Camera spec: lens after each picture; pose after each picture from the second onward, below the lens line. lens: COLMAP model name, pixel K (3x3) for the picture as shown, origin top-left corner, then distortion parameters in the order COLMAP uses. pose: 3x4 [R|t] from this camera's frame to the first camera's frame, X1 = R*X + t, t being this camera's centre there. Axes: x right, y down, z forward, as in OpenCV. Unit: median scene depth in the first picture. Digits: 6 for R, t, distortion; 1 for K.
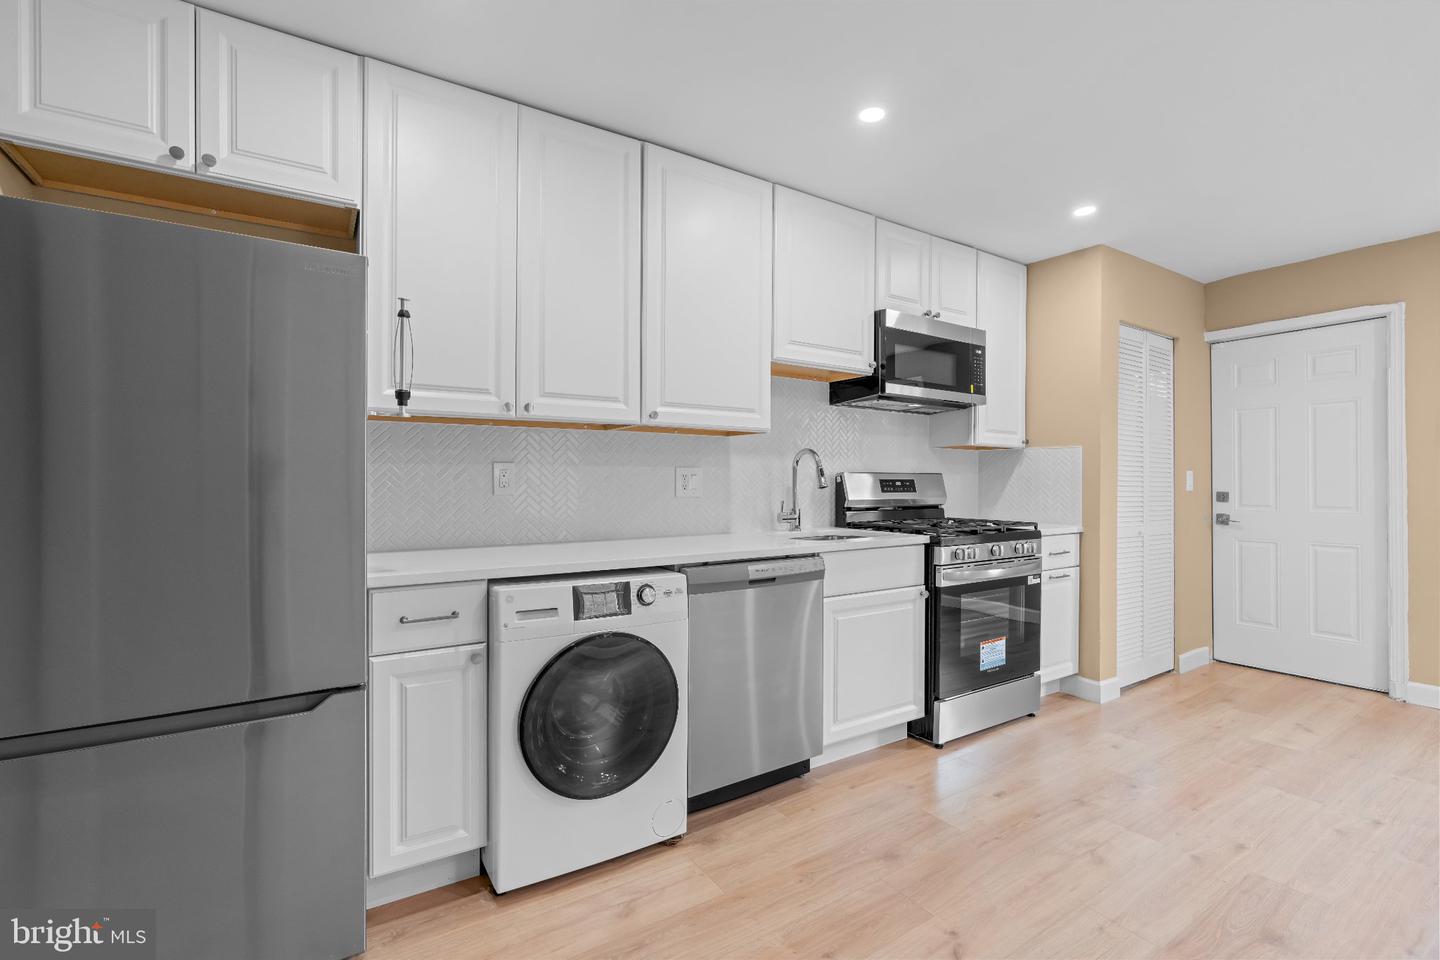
lens RADIAL K [[659.8, 0, 720.0], [0, 659.8, 480.0], [0, 0, 1]] dist [-0.001478, 0.000250]
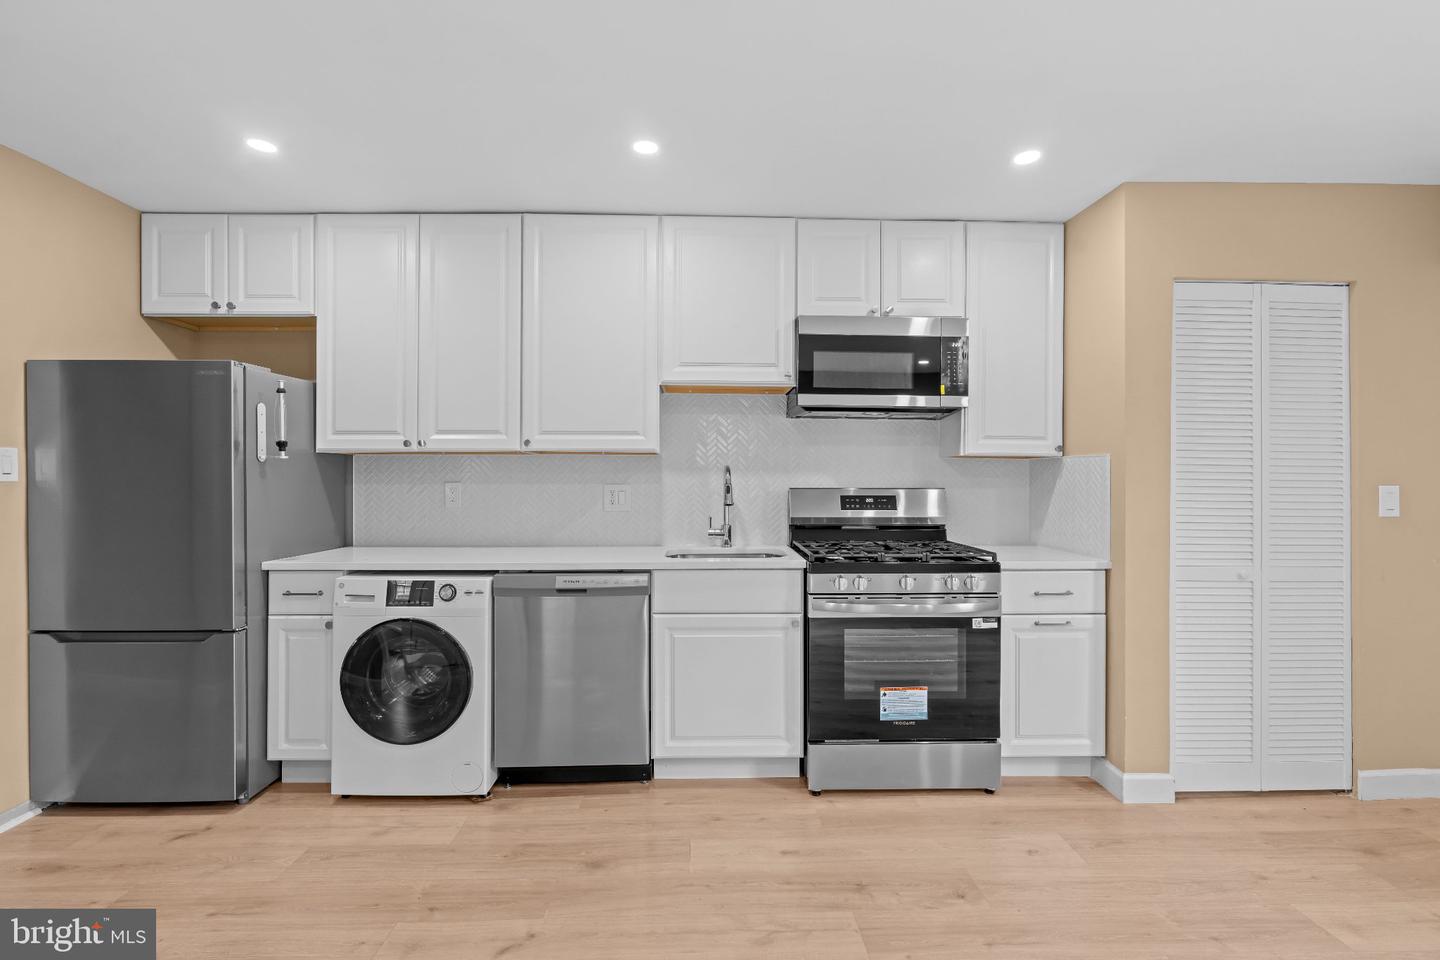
lens RADIAL K [[665.2, 0, 714.4], [0, 665.2, 474.3], [0, 0, 1]] dist [-0.003165, 0.000051]
pose [[0.843111, -0.005209, -0.537714, 0.676464], [0.001003, 0.999967, -0.008114, -0.026285], [0.537738, 0.006302, 0.843088, 0.144602]]
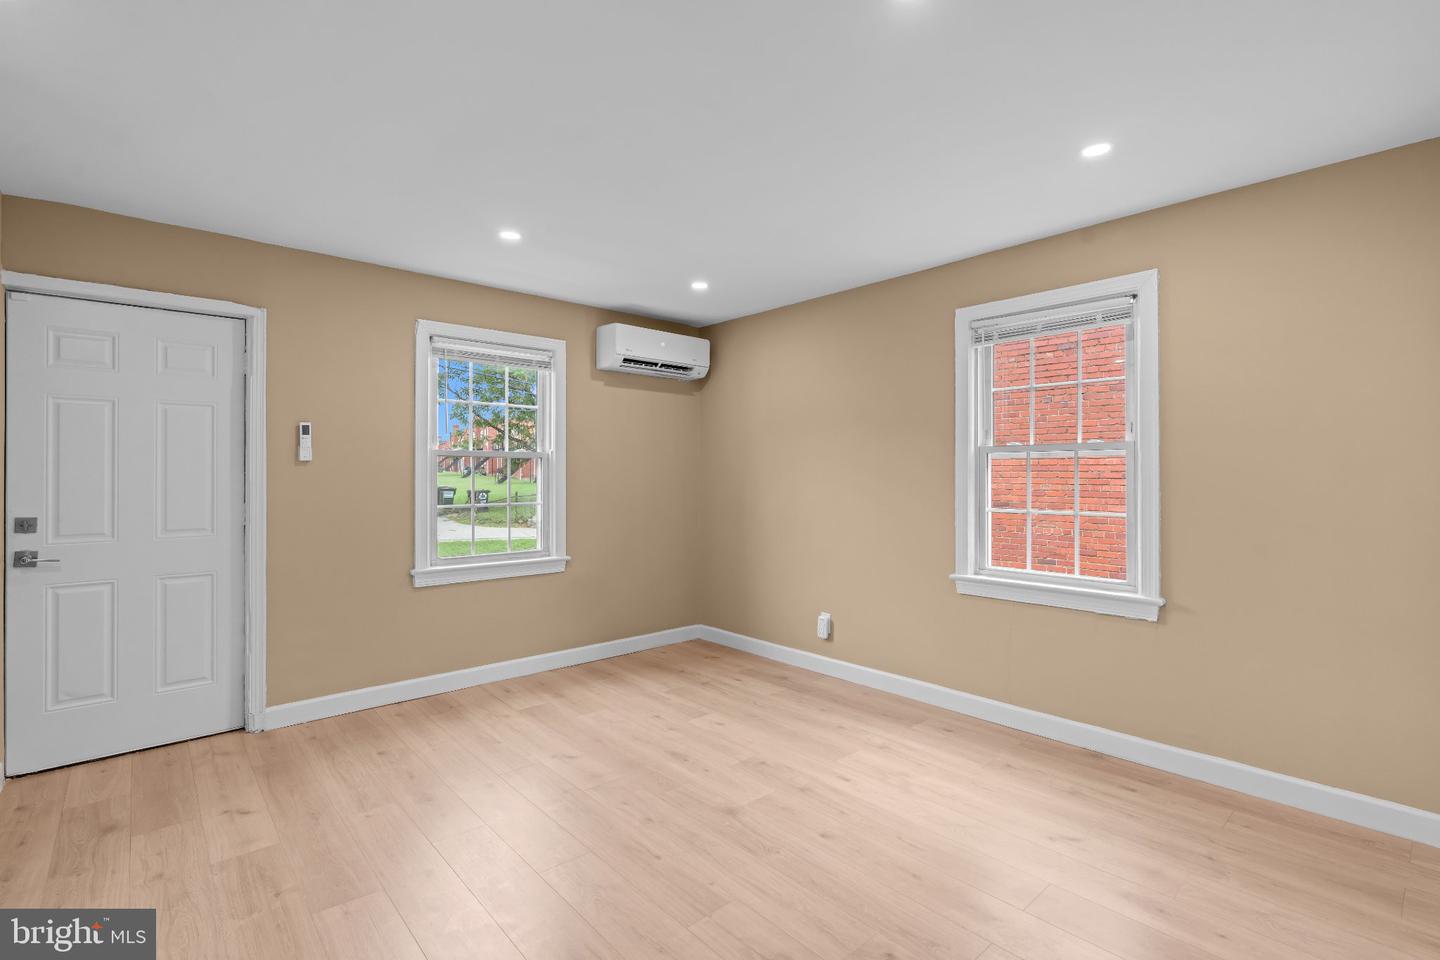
lens RADIAL K [[660.1, 0, 733.1], [0, 660.1, 469.2], [0, 0, 1]] dist [-0.020593, 0.009866]
pose [[-0.153321, 0.009427, 0.988132, 0.003994], [-0.002326, 0.999948, -0.009901, -0.035989], [-0.988174, -0.003816, -0.153291, 0.543976]]
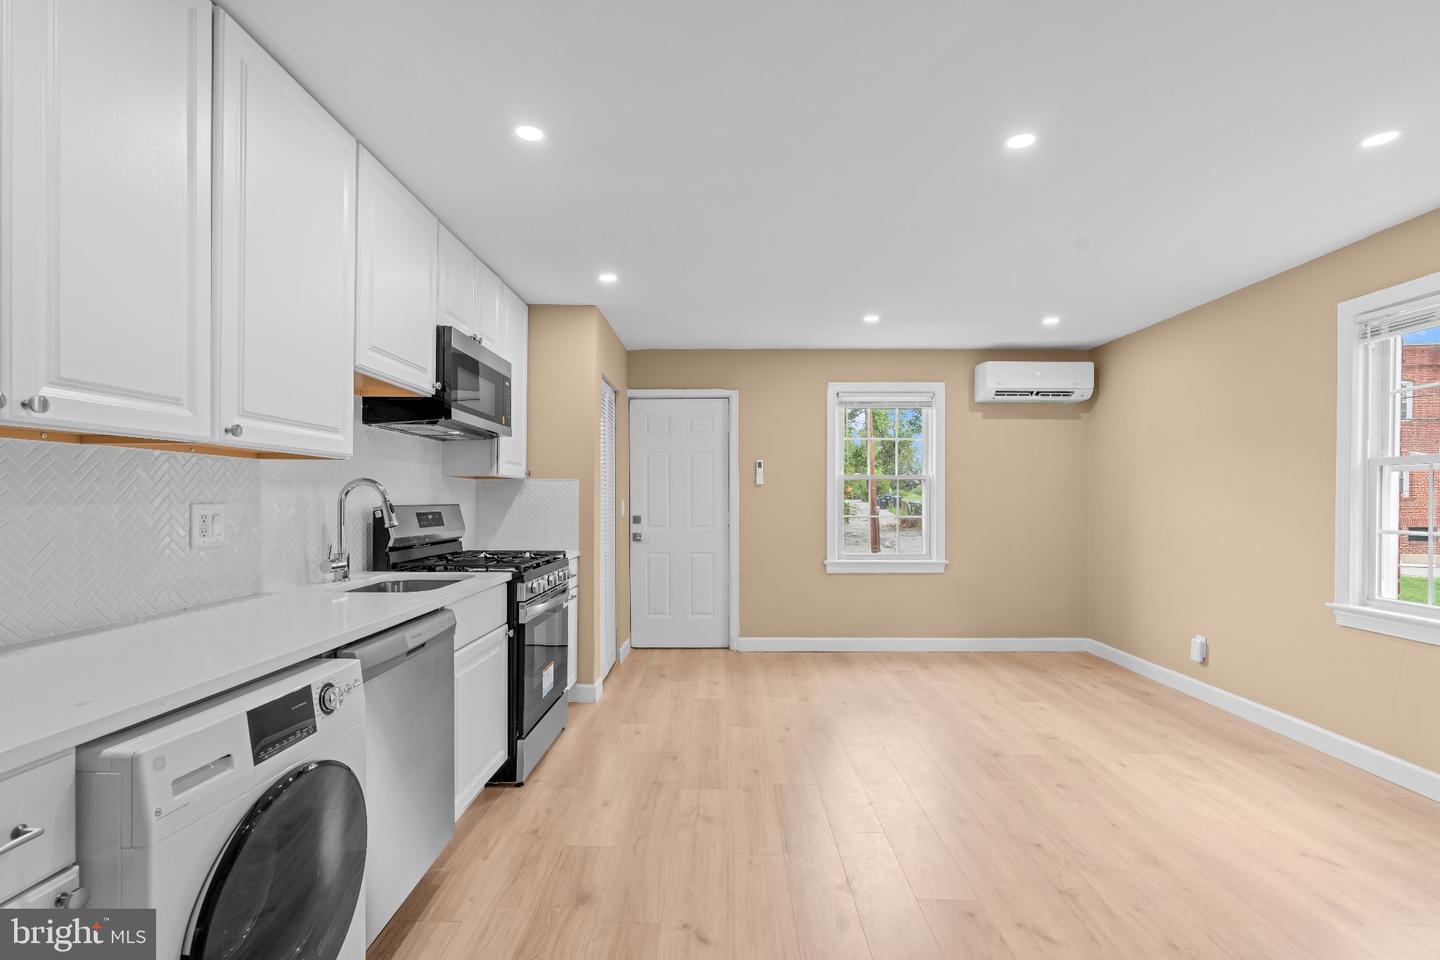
lens RADIAL K [[674.6, 0, 731.7], [0, 674.6, 501.2], [0, 0, 1]] dist [-0.002727, -0.000127]
pose [[0.546090, -0.004681, 0.837713, -0.324012], [-0.002527, 0.999971, 0.007235, -0.027634], [-0.837722, -0.006068, 0.546062, 0.176179]]
